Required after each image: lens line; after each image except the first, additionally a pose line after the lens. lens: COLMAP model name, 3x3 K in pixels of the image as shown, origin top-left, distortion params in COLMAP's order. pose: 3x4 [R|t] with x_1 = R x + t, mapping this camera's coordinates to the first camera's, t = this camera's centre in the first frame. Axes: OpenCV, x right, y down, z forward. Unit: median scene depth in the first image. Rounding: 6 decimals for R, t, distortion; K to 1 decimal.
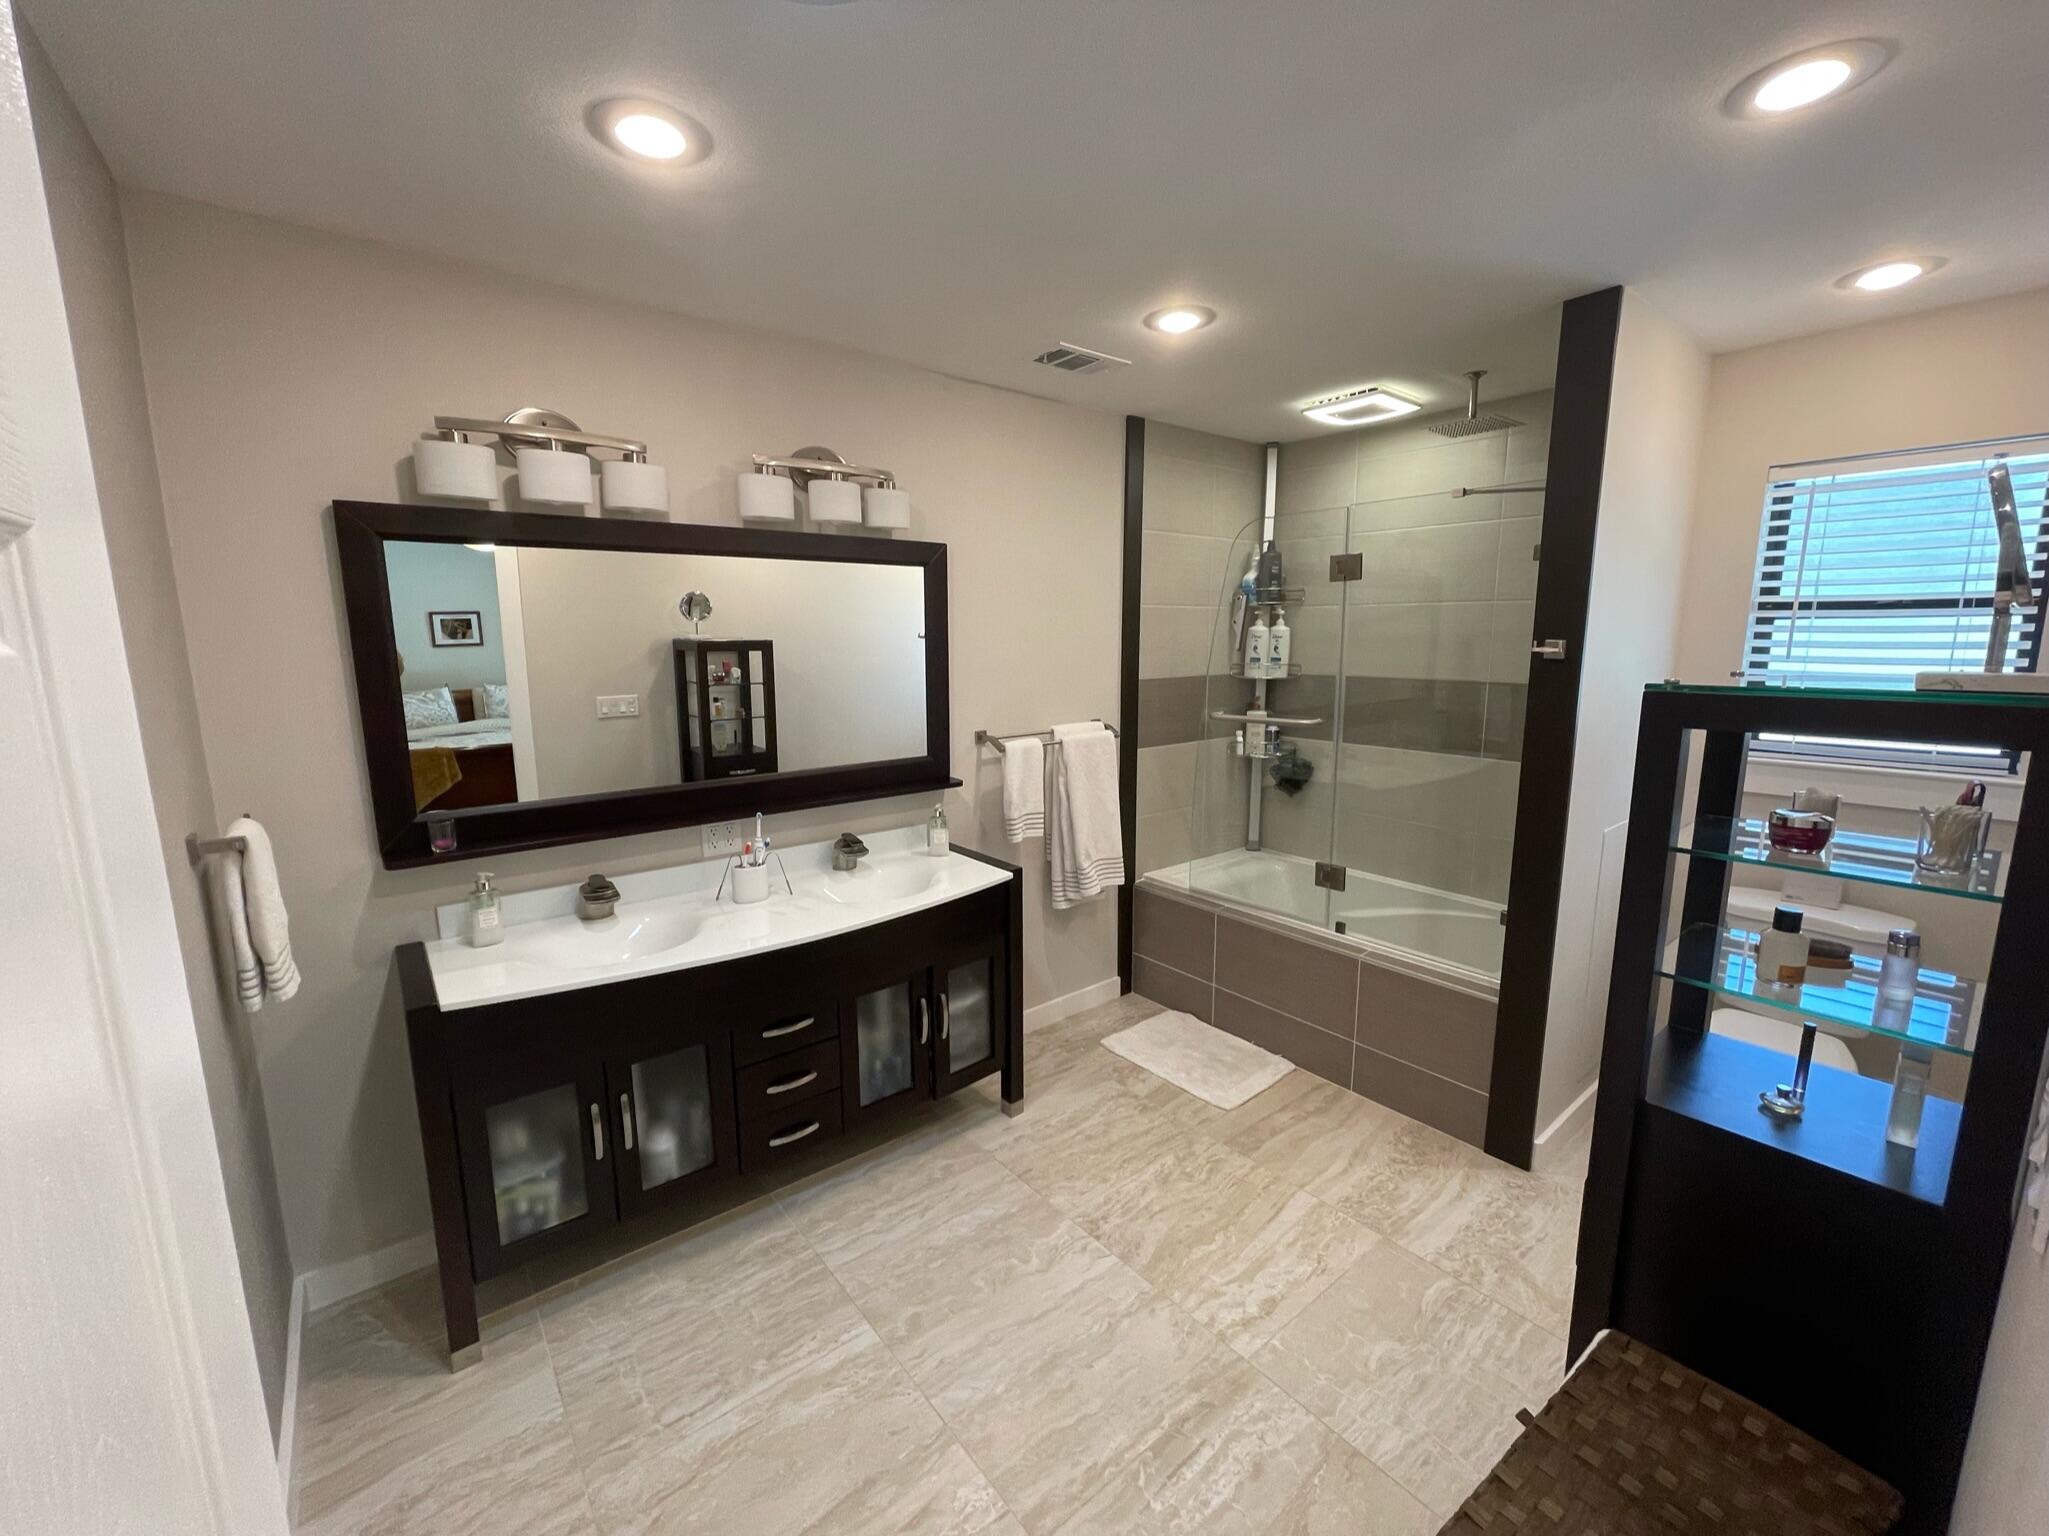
lens RADIAL K [[824.8, 0, 1021.0], [0, 824.8, 765.9], [0, 0, 1]] dist [-0.006868, 0.002403]
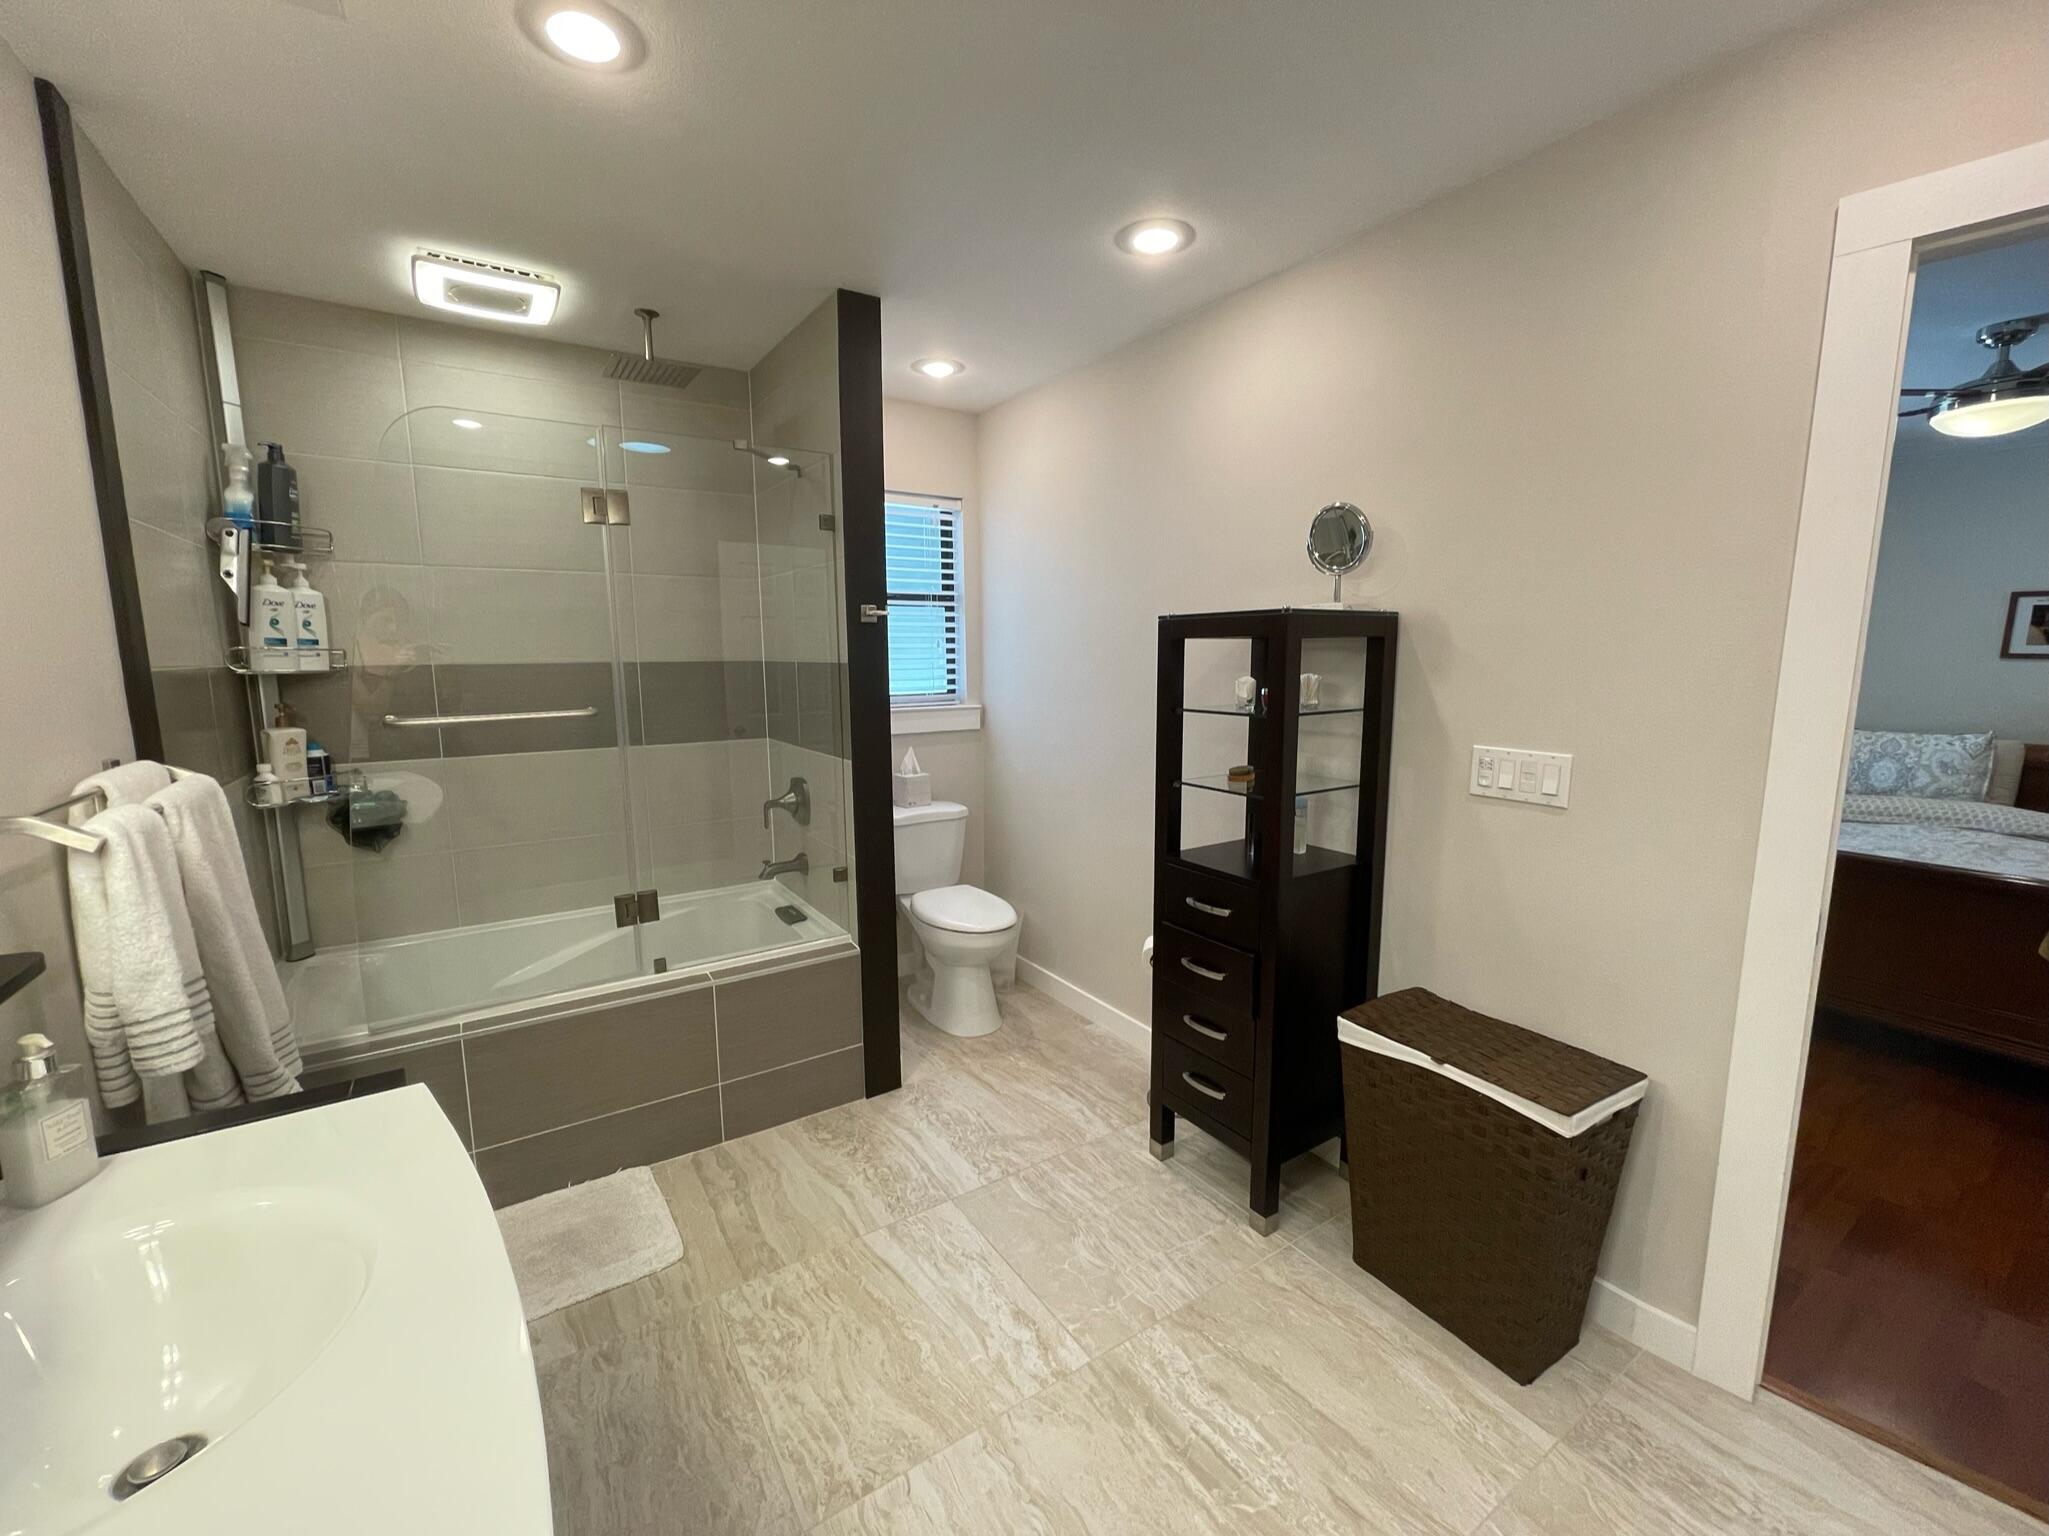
lens RADIAL K [[824.8, 0, 1011.8], [0, 824.8, 773.9], [0, 0, 1]] dist [-0.006868, 0.002403]
pose [[0.098708, -0.137549, 0.985564, -0.439942], [0.161999, 0.979410, 0.120465, -0.034361], [-0.981842, 0.147769, 0.118959, 0.707266]]
